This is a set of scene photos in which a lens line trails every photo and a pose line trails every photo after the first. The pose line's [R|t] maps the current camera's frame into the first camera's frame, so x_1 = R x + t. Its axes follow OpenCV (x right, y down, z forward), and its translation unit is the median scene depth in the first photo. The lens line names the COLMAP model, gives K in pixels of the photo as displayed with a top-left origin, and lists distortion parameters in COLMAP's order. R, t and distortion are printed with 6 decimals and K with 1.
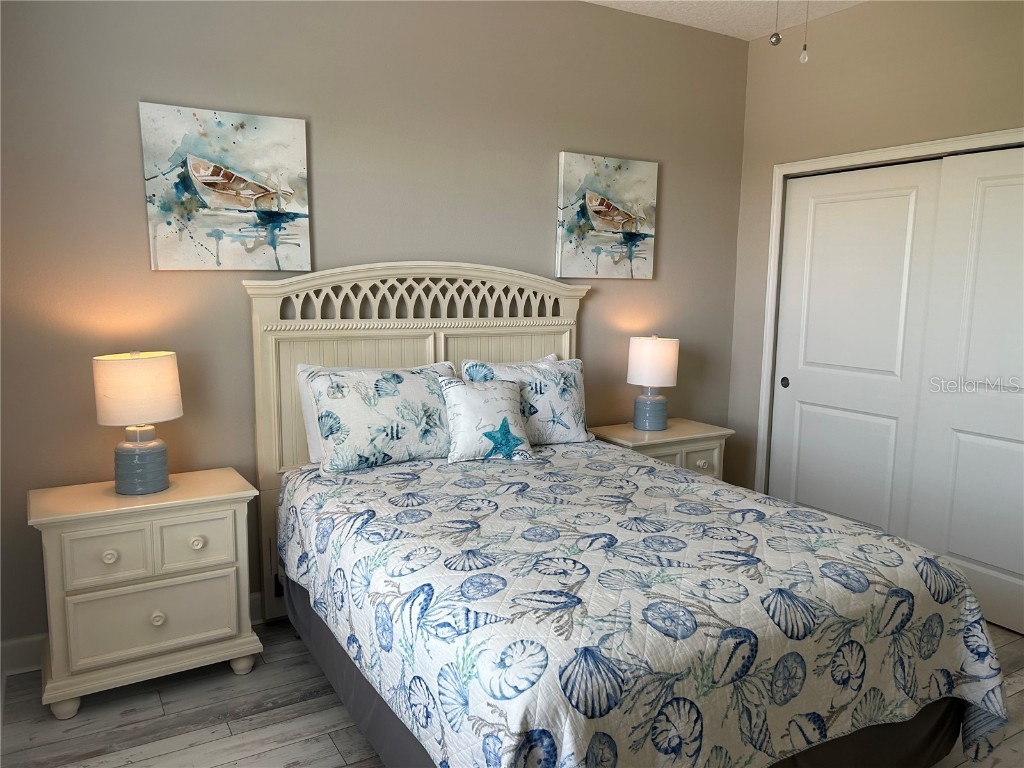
lens RADIAL K [[744.6, 0, 509.4], [0, 744.6, 419.1], [0, 0, 1]] dist [-0.002428, 0.001061]
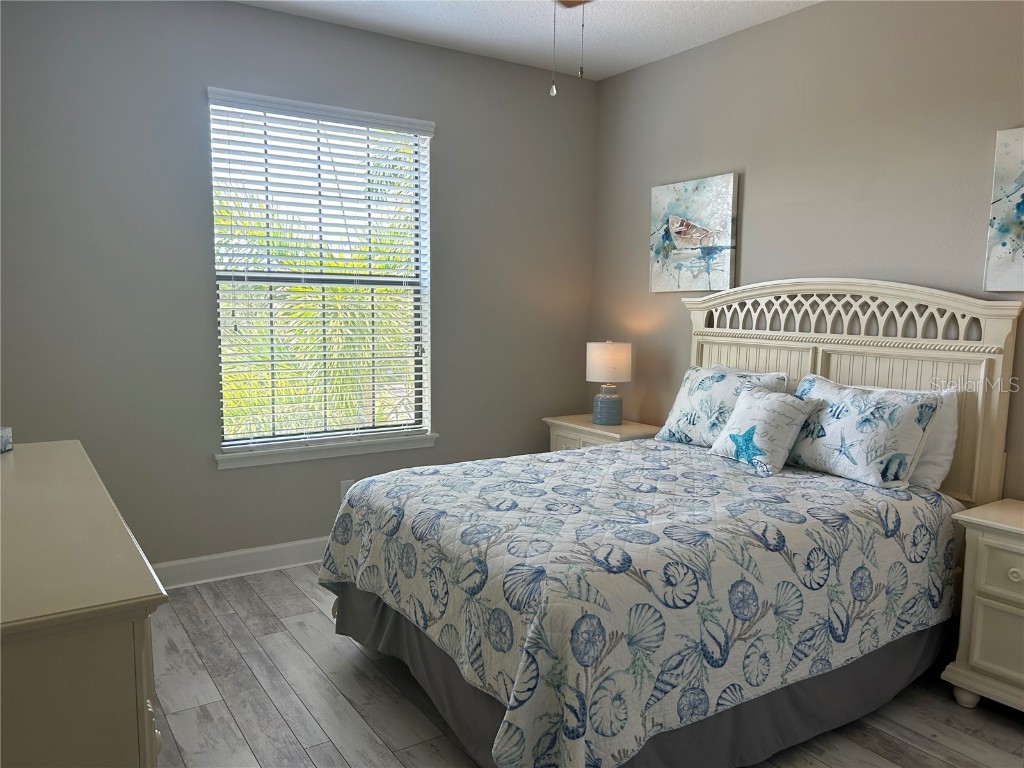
lens RADIAL K [[773.0, 0, 512.0], [0, 773.0, 389.5], [0, 0, 1]] dist [0.109171, -0.126274]
pose [[0.057152, 0.106218, -0.992699, 1.066620], [-0.190311, 0.977251, 0.093608, -0.090634], [0.980059, 0.183572, 0.076067, 0.584895]]
